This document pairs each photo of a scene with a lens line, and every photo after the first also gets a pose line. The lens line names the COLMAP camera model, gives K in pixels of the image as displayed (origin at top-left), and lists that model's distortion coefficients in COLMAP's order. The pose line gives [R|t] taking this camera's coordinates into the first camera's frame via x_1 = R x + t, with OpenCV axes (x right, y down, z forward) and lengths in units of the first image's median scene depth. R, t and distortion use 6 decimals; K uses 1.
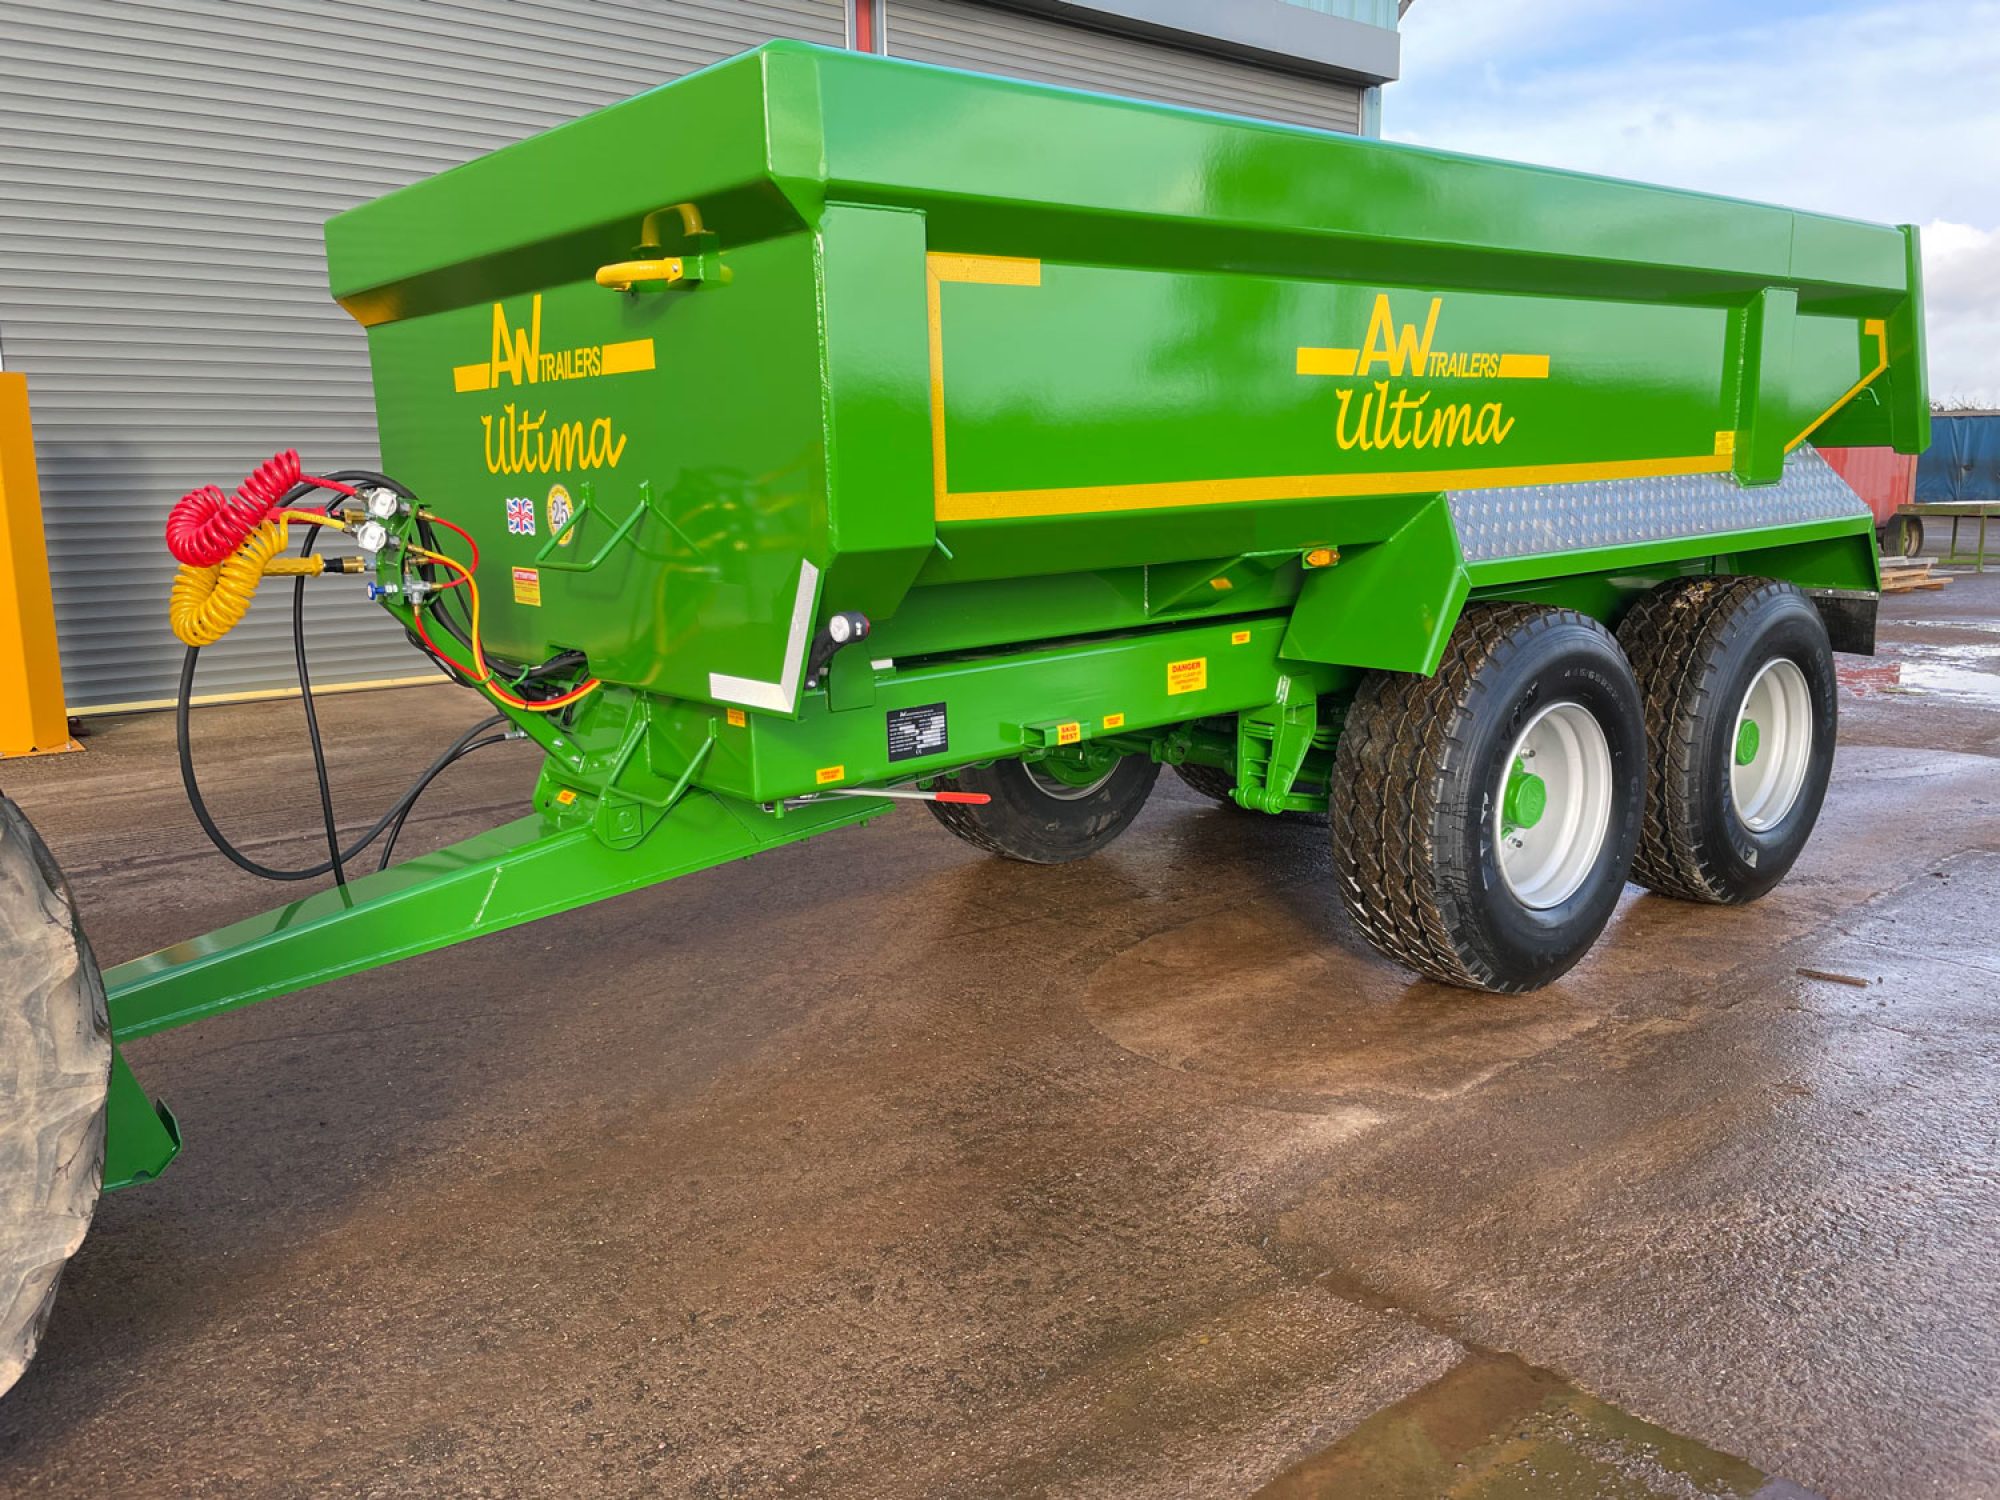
lens RADIAL K [[1514.2, 0, 1000.0], [0, 1514.2, 750.0], [0, 0, 1]] dist [0.095802, -0.139156]
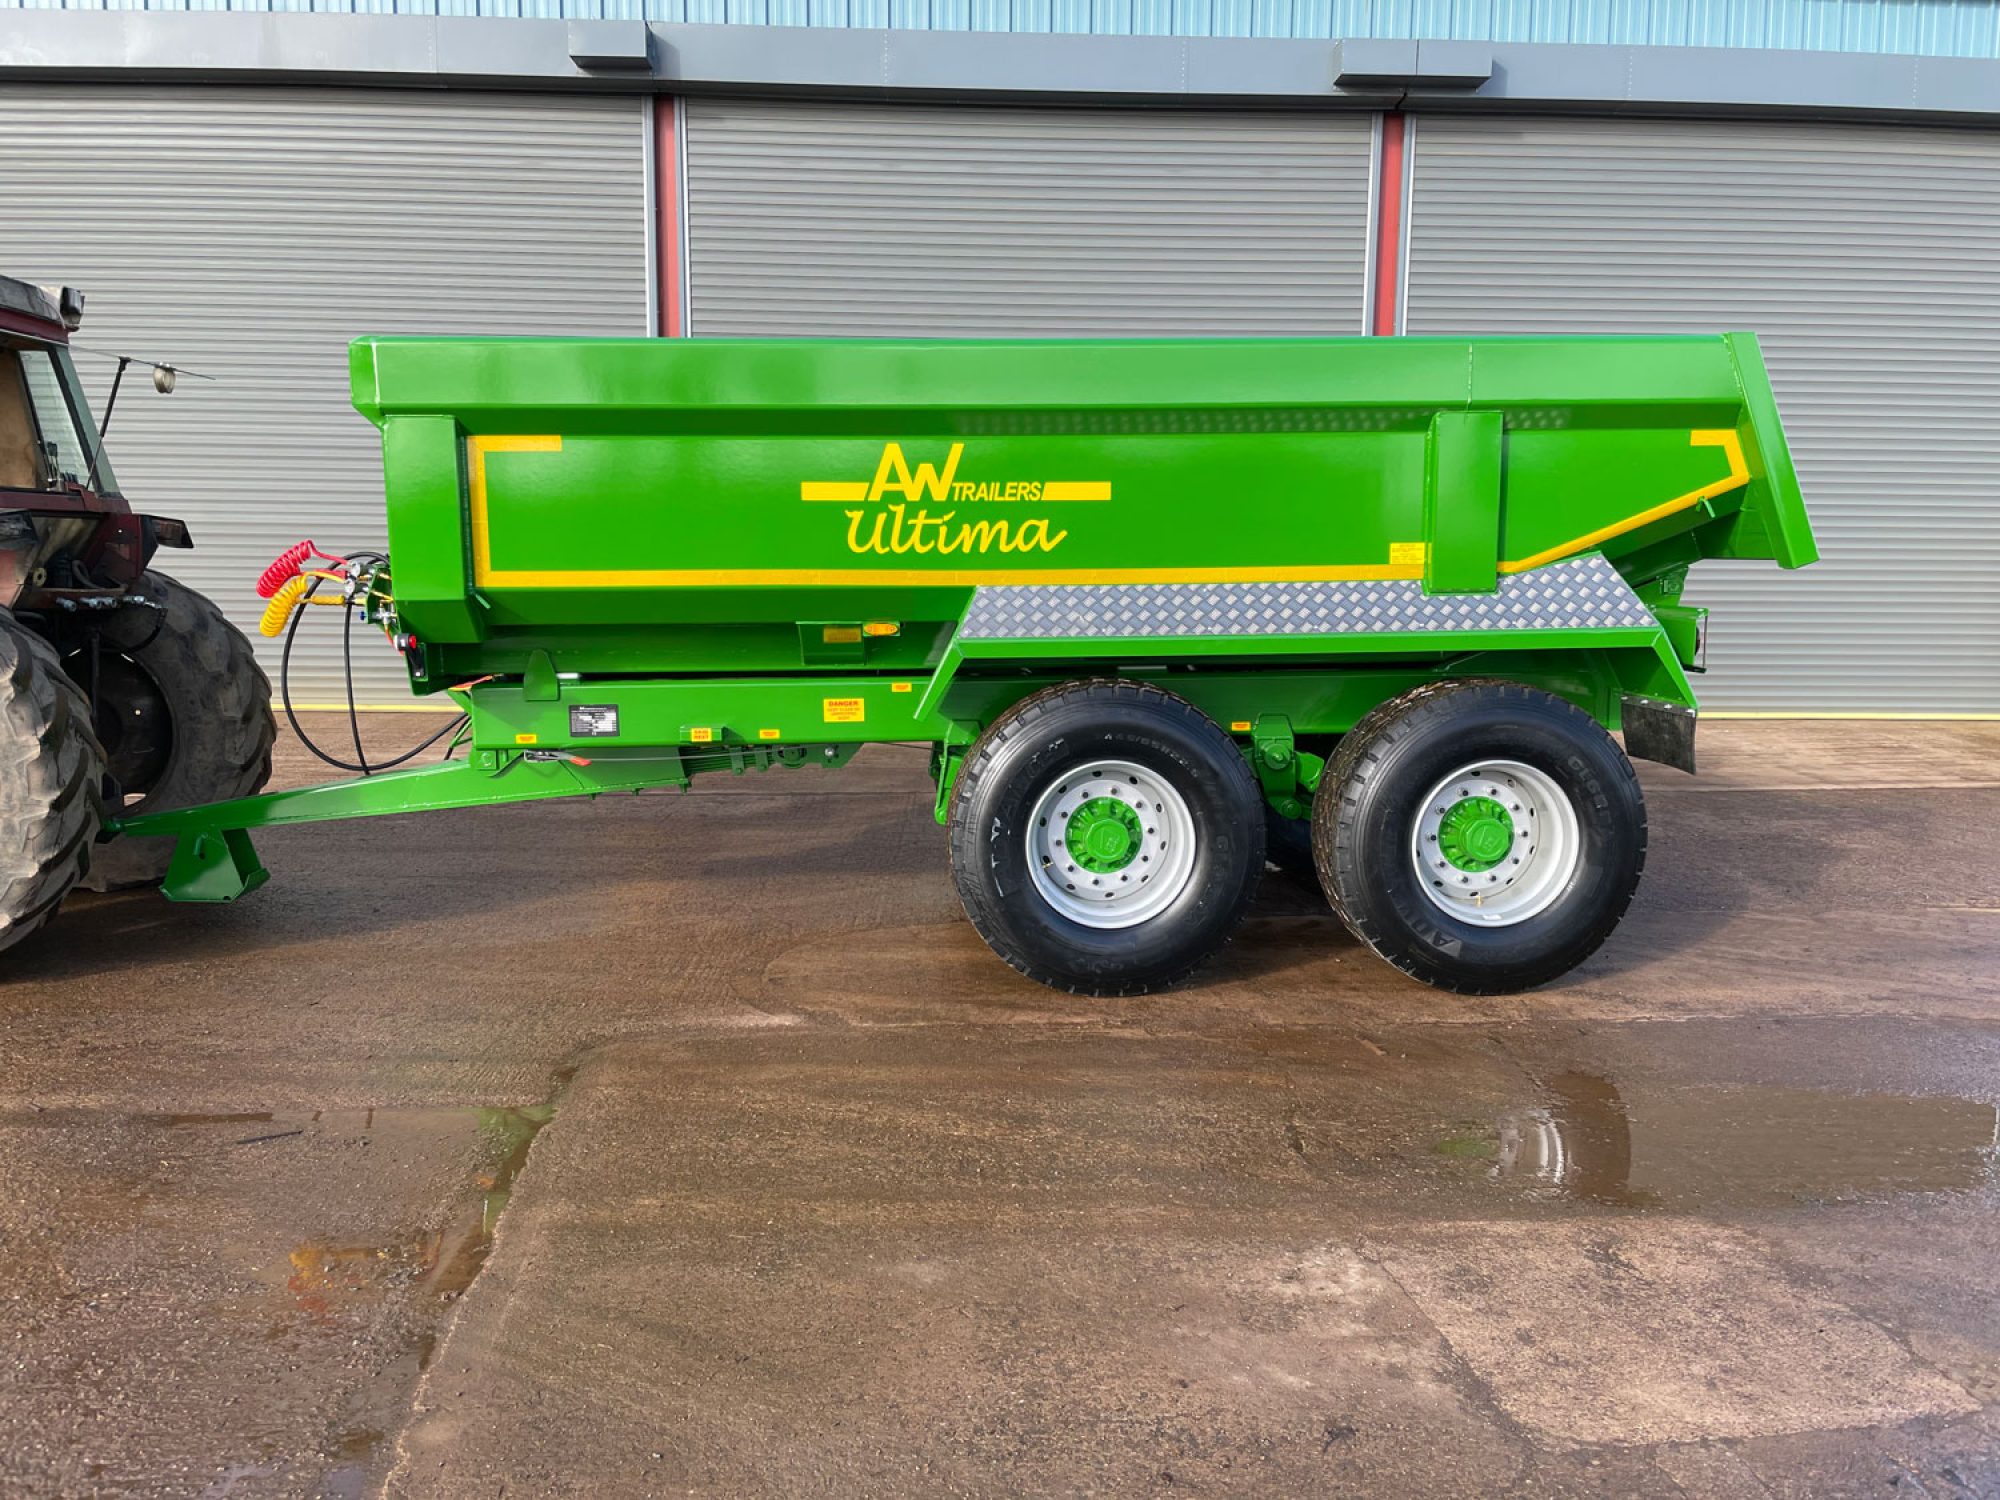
lens RADIAL K [[1514.2, 0, 1000.0], [0, 1514.2, 750.0], [0, 0, 1]] dist [0.095802, -0.139156]
pose [[0.805766, 0.097059, -0.584226, 1.132869], [-0.126441, 0.991928, -0.009597, -0.018480], [0.578579, 0.081603, 0.811534, -0.045671]]
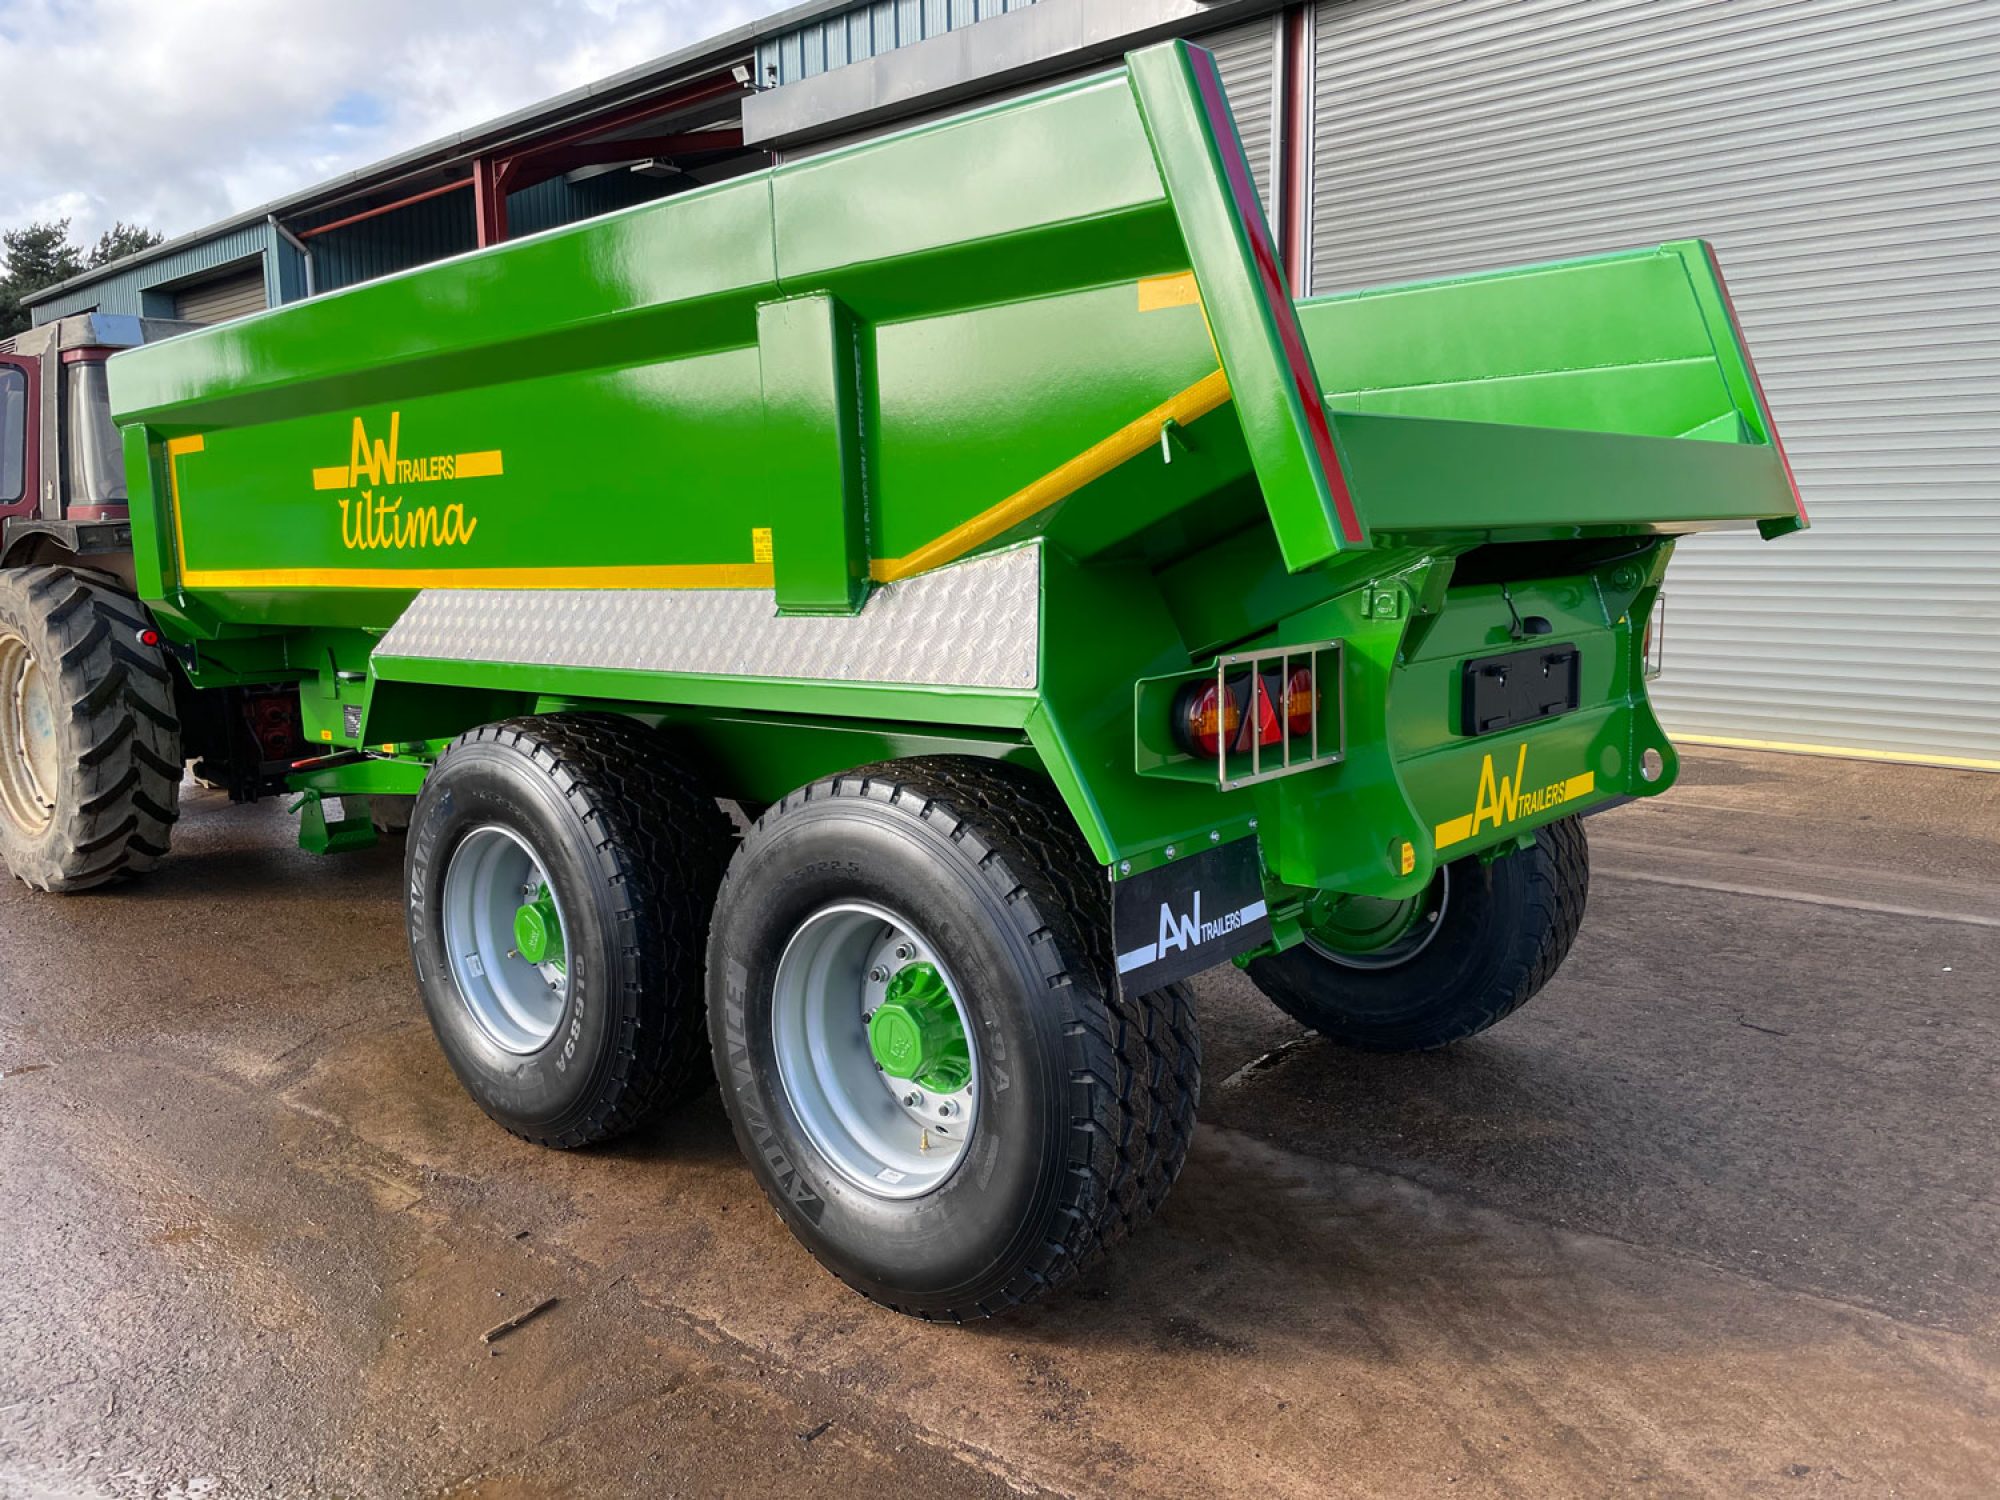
lens RADIAL K [[1514.2, 0, 1000.0], [0, 1514.2, 750.0], [0, 0, 1]] dist [0.095802, -0.139156]
pose [[0.142287, 0.157285, -0.977249, 1.456095], [-0.164320, 0.977348, 0.133376, -0.278103], [0.976091, 0.141604, 0.164909, 1.281458]]
